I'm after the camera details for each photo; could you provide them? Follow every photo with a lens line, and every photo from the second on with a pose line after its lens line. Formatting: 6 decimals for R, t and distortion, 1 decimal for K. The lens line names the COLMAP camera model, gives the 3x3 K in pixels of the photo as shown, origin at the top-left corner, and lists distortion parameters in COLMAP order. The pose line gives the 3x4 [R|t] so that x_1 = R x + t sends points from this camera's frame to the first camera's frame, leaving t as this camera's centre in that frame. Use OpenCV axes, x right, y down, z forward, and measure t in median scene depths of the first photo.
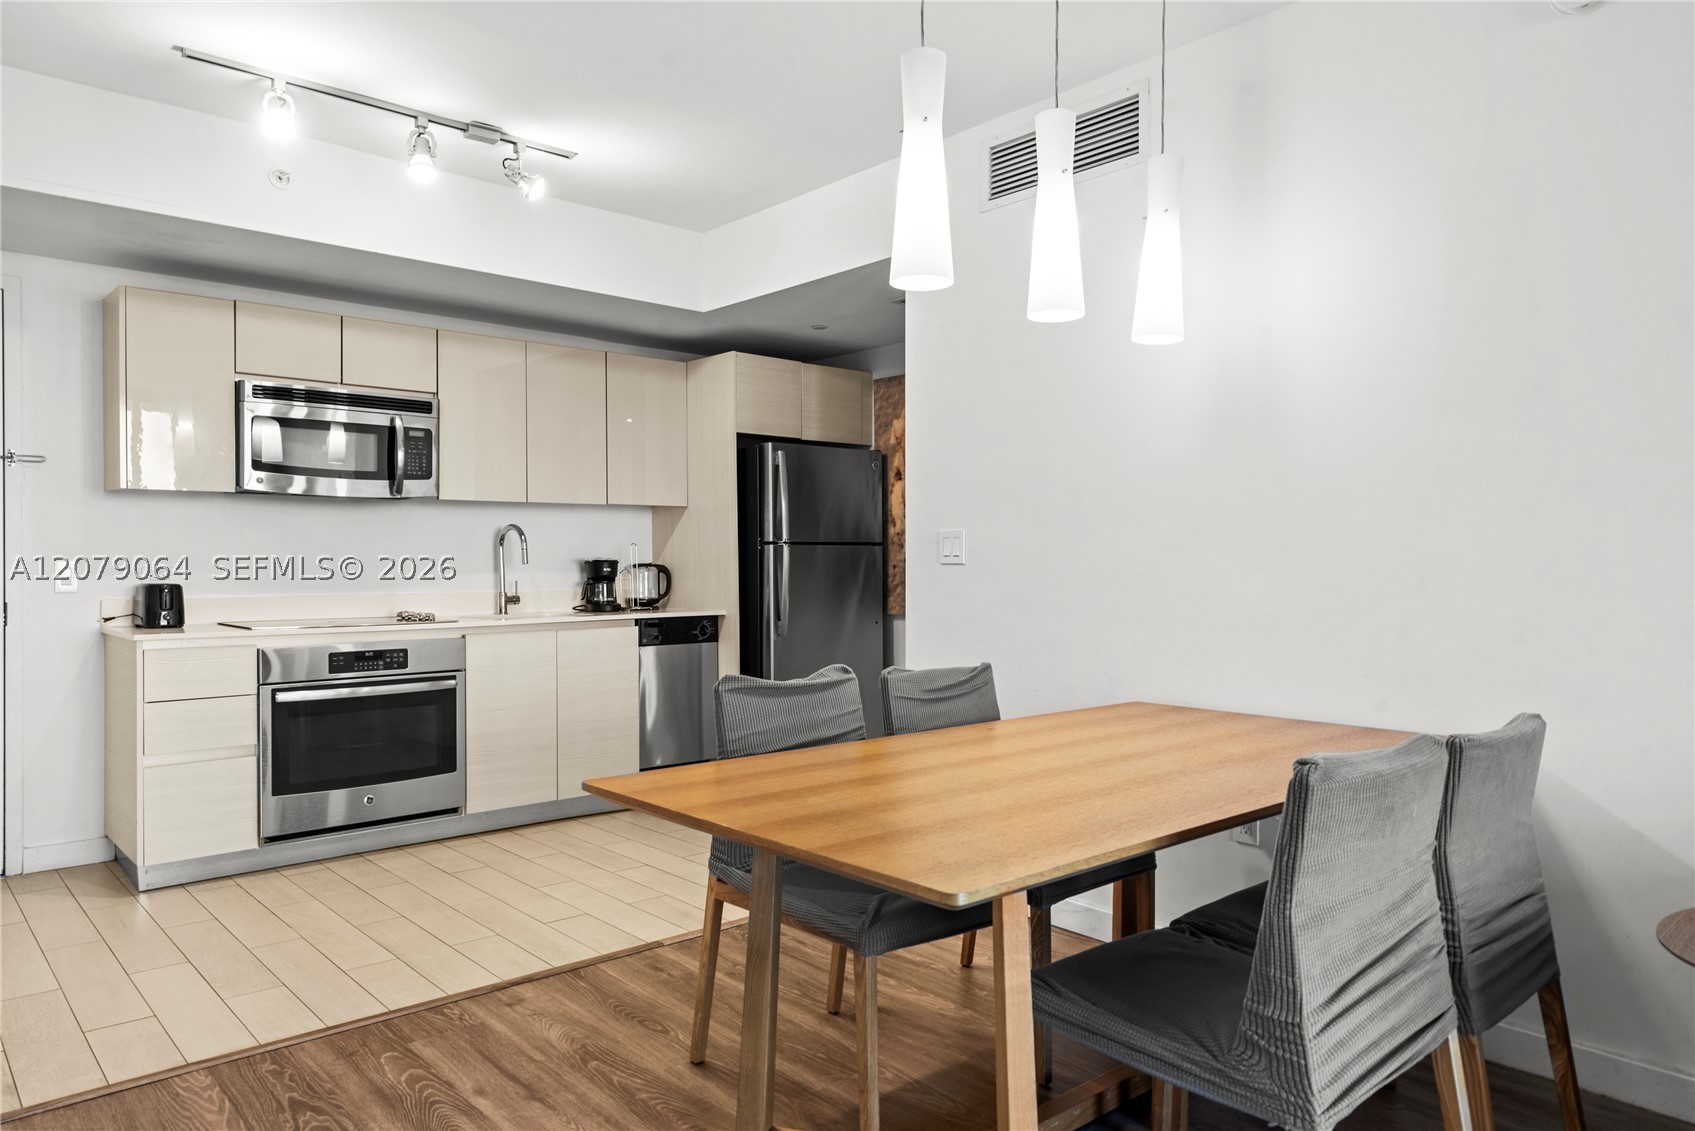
lens RADIAL K [[1138.7, 0, 850.0], [0, 1138.7, 558.5], [0, 0, 1]] dist [0.026702, -0.011572]
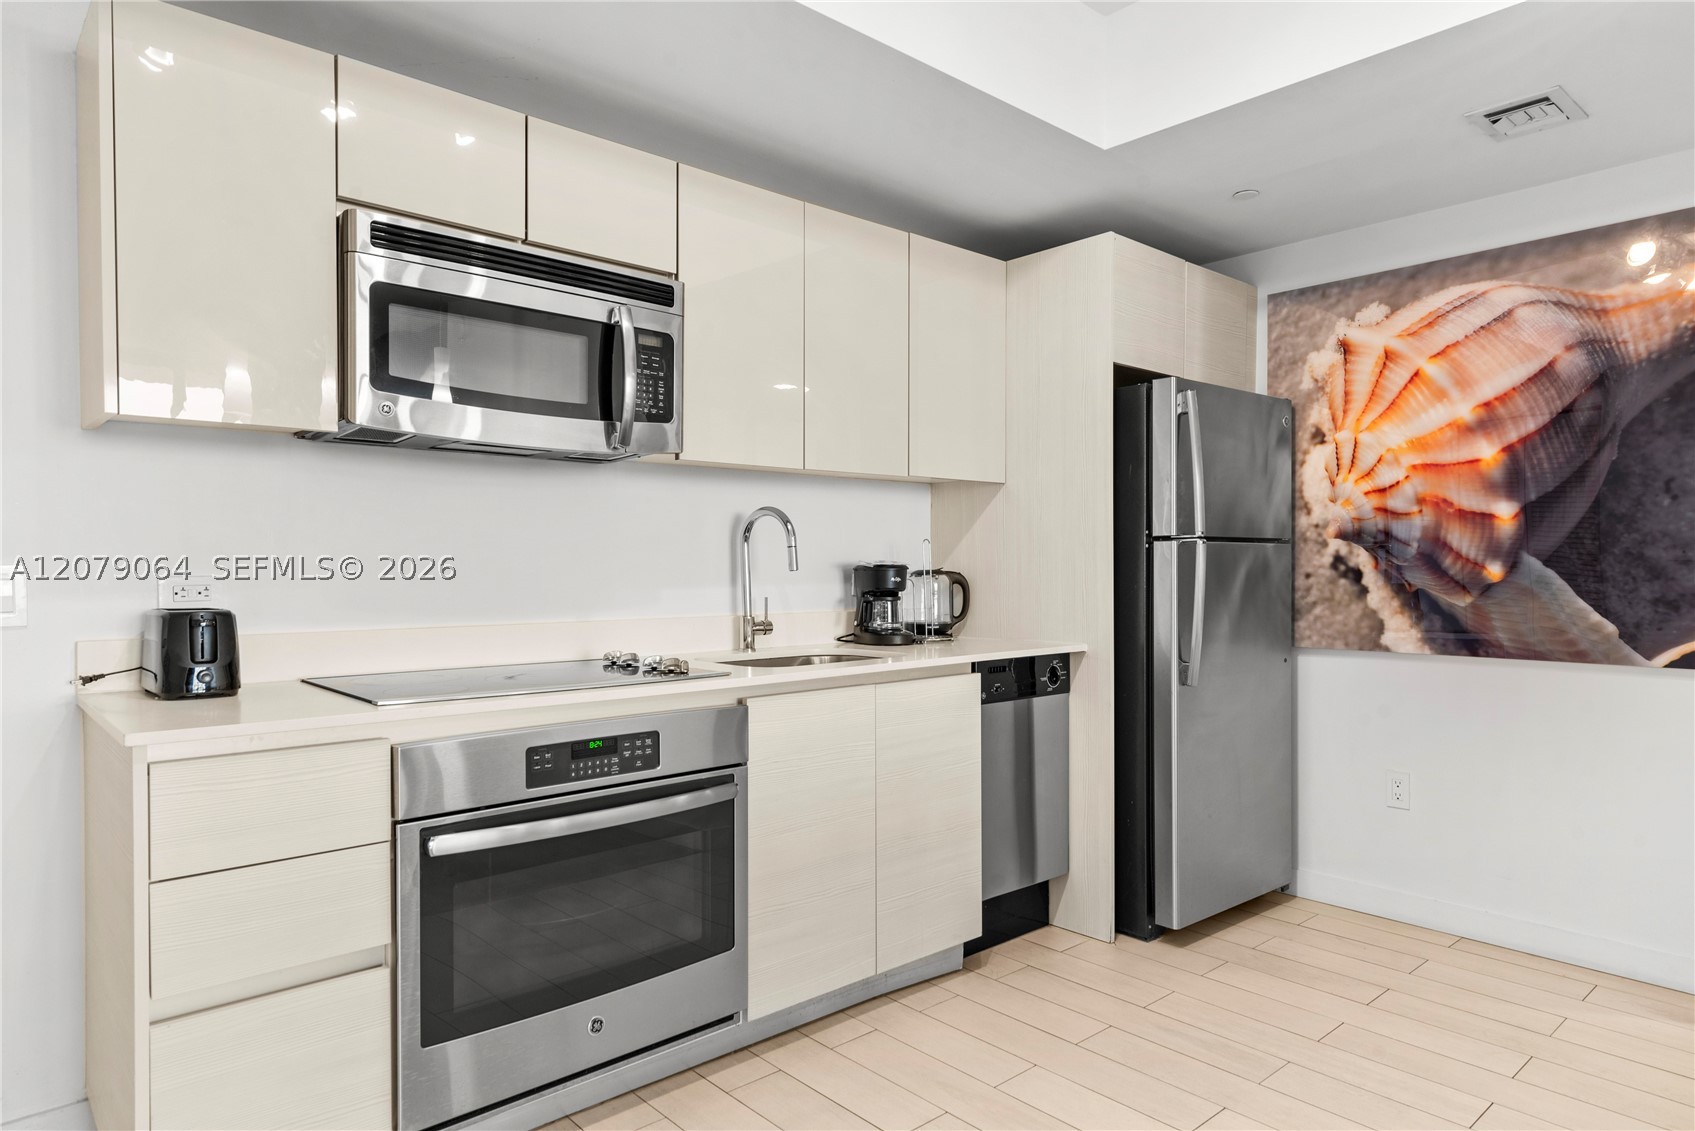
lens RADIAL K [[1036.4, 0, 845.6], [0, 1036.4, 573.3], [0, 0, 1]] dist [0.025989, -0.000647]
pose [[0.999995, 0.002885, 0.001137, -0.280833], [-0.002898, 0.999936, 0.010921, 0.000026], [-0.001106, -0.010924, 0.999940, 0.482778]]
